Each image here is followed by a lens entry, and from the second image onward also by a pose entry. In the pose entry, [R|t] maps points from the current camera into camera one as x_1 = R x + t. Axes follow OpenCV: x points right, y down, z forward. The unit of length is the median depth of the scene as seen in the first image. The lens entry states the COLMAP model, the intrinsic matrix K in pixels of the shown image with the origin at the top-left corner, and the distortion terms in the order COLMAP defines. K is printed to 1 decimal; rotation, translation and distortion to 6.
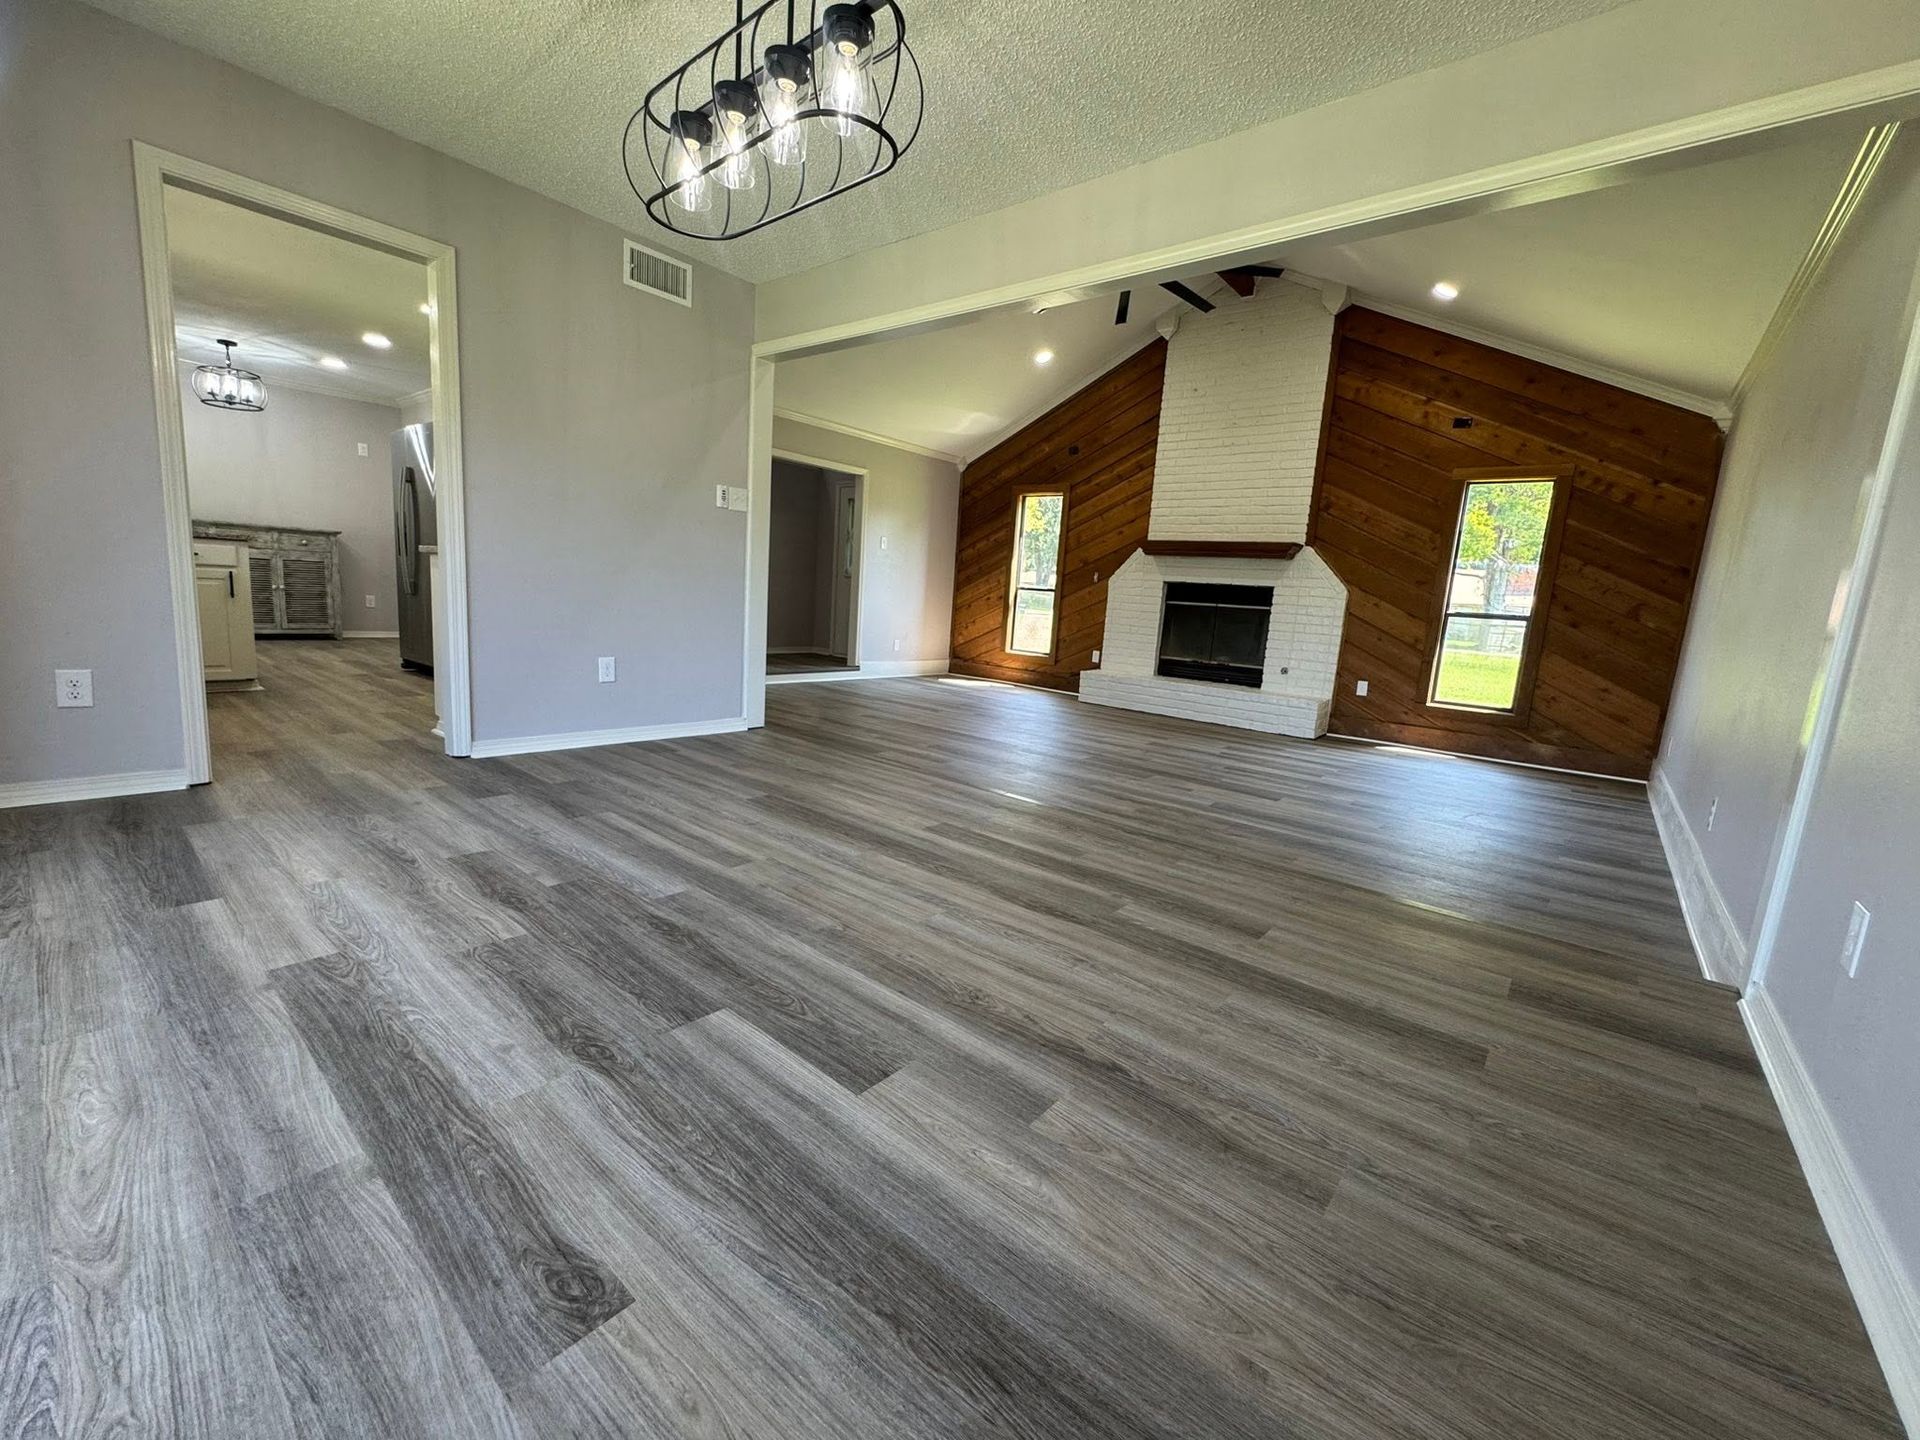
lens RADIAL K [[774.8, 0, 963.1], [0, 774.8, 716.3], [0, 0, 1]] dist [-0.001696, -0.000261]
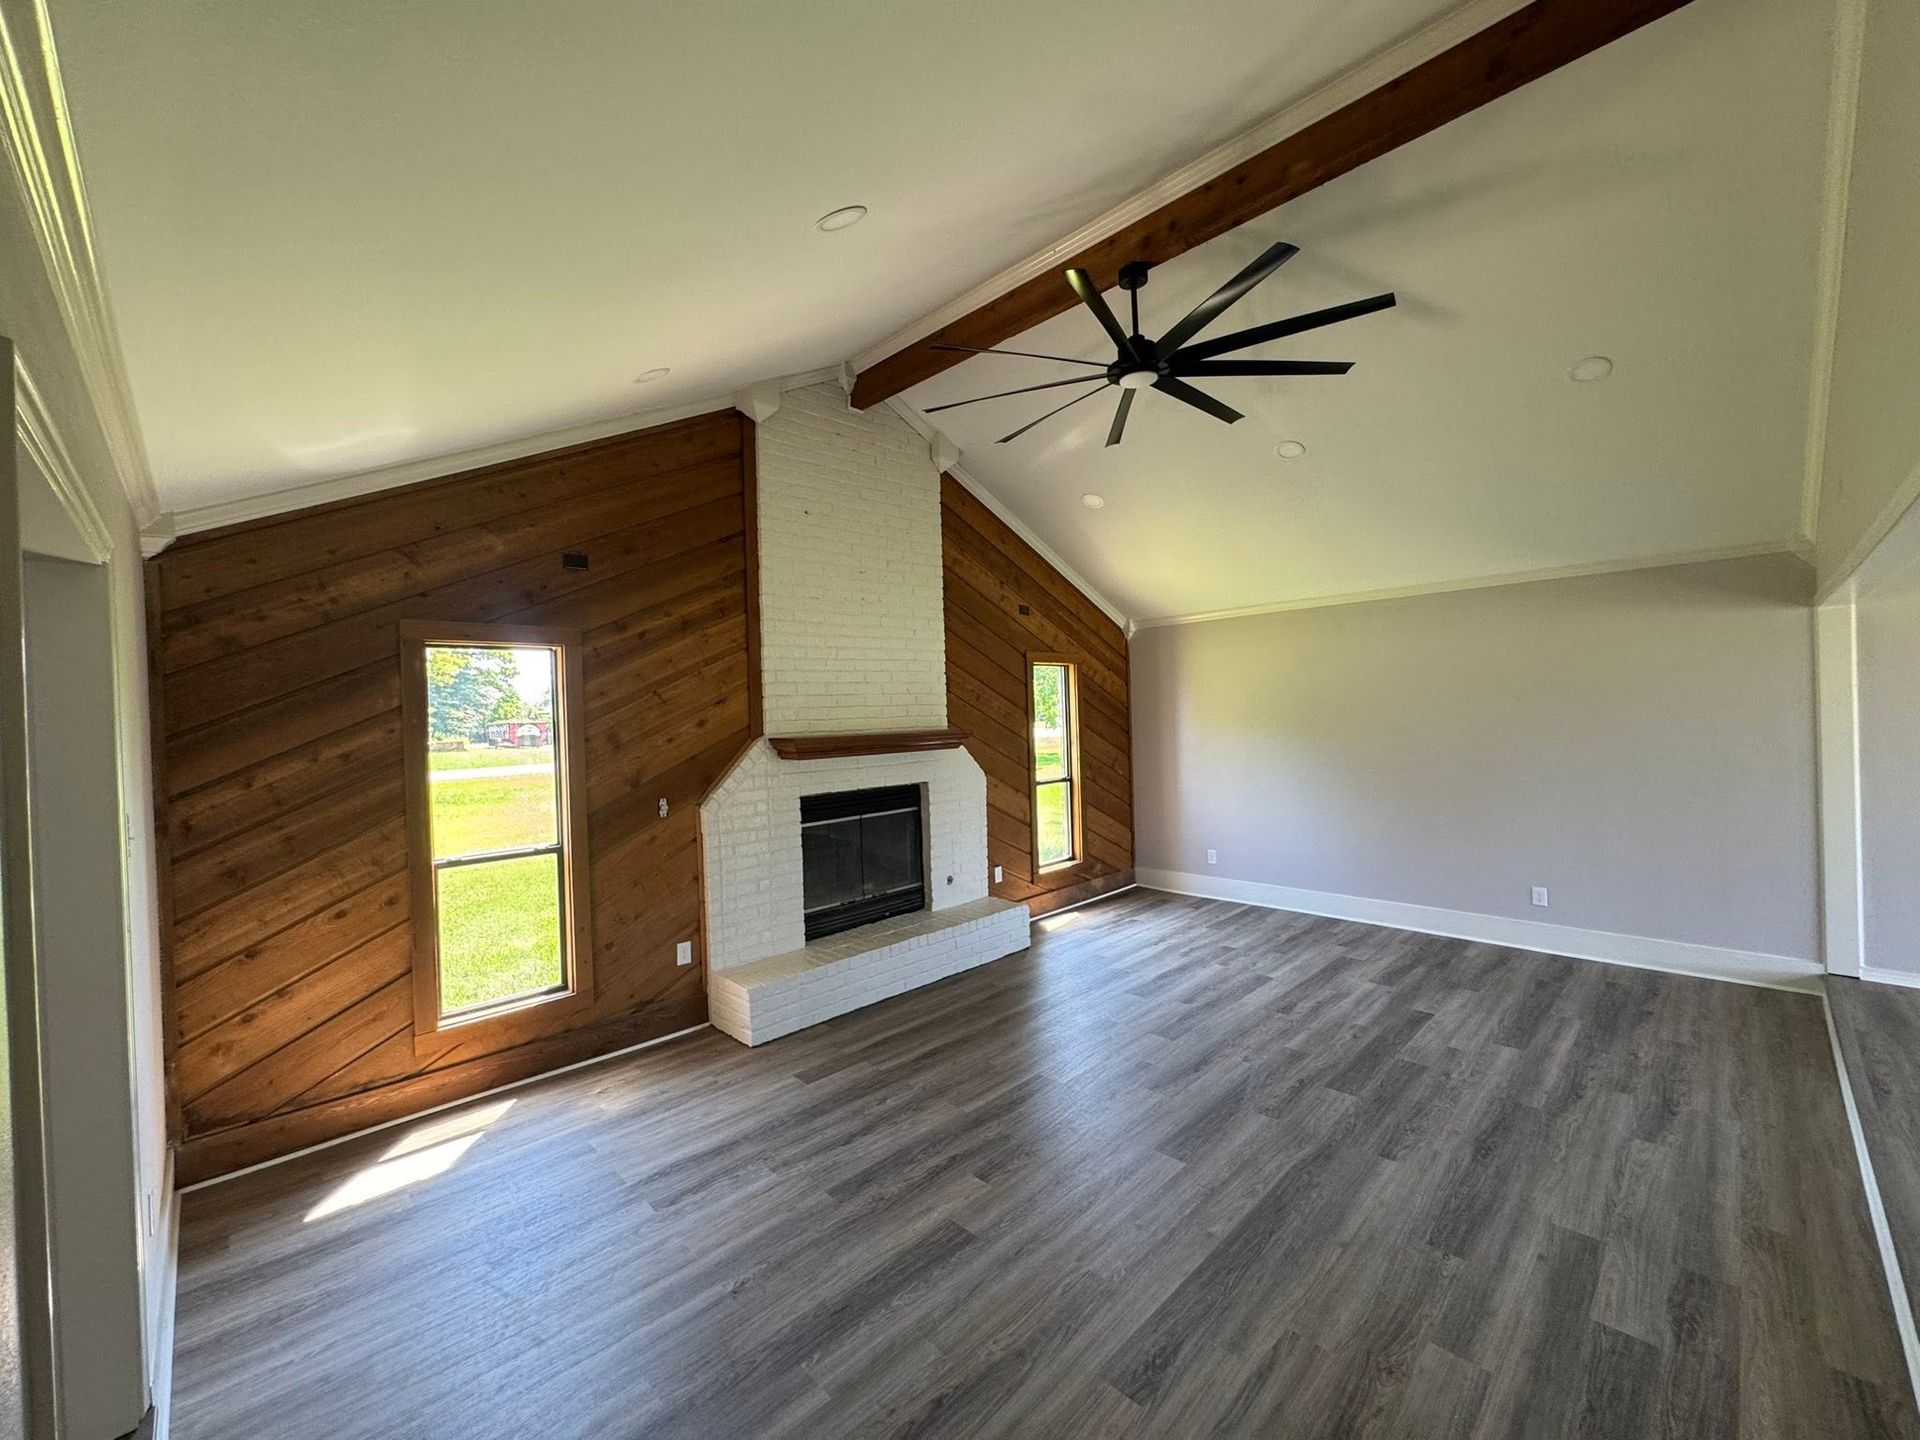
lens RADIAL K [[774.8, 0, 963.1], [0, 774.8, 716.3], [0, 0, 1]] dist [-0.001696, -0.000261]
pose [[0.095563, -0.076664, 0.992467, -0.358664], [0.193126, 0.979513, 0.057068, -0.254413], [-0.976509, 0.186217, 0.108411, 0.808056]]
